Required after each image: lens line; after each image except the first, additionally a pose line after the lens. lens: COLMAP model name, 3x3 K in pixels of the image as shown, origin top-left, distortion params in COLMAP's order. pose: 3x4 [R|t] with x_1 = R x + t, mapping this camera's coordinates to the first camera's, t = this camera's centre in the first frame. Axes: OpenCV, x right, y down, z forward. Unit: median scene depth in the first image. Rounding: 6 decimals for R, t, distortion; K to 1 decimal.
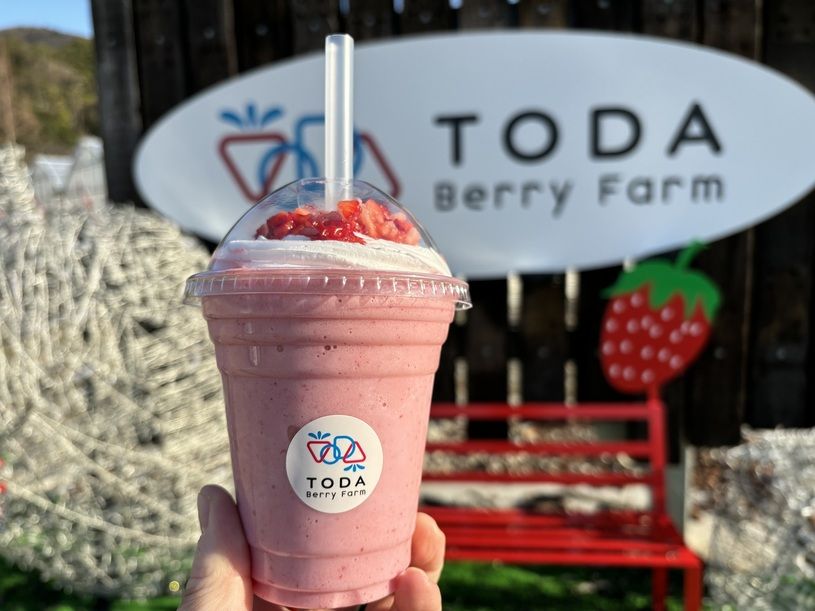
lens RADIAL K [[604.3, 0, 399.4], [0, 604.3, 308.8], [0, 0, 1]] dist [0.007755, -0.009936]
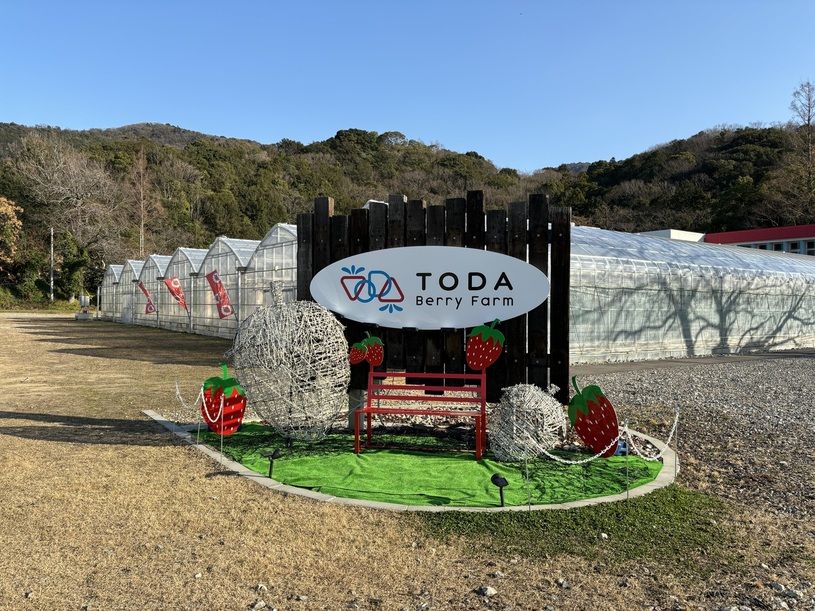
lens RADIAL K [[604.3, 0, 410.7], [0, 604.3, 307.0], [0, 0, 1]] dist [0.007755, -0.009936]
pose [[0.993005, 0.034749, -0.112840, 0.374509], [-0.049949, 0.989612, -0.134810, 0.235805], [0.106984, 0.139503, 0.984425, -1.865203]]
